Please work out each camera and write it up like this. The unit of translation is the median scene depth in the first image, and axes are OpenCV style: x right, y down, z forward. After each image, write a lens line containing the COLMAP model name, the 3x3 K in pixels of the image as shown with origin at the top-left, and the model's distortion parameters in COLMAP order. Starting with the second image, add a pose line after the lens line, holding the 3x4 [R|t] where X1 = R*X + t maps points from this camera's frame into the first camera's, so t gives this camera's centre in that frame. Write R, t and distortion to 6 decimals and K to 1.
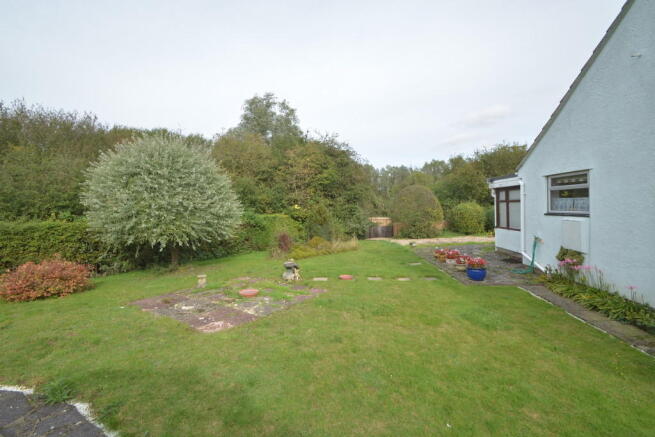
lens RADIAL K [[286.8, 0, 326.5], [0, 286.8, 216.5], [0, 0, 1]] dist [-0.001939, -0.002130]
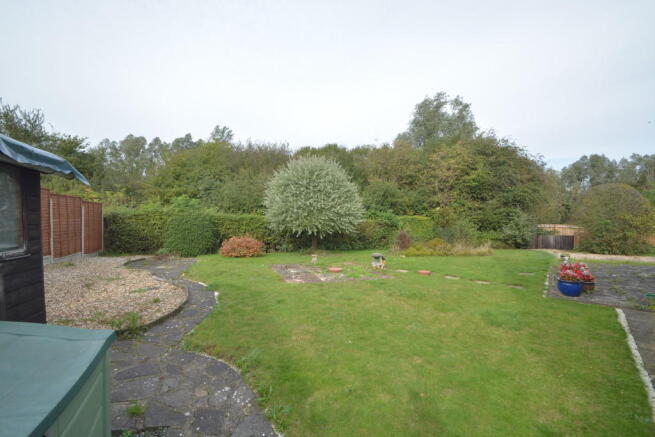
lens RADIAL K [[286.8, 0, 324.8], [0, 286.8, 218.9], [0, 0, 1]] dist [-0.001939, -0.002130]
pose [[0.820408, 0.036819, -0.570591, 0.214762], [-0.037346, 0.999244, 0.010783, 0.004614], [0.570557, 0.012463, 0.821163, -0.073947]]
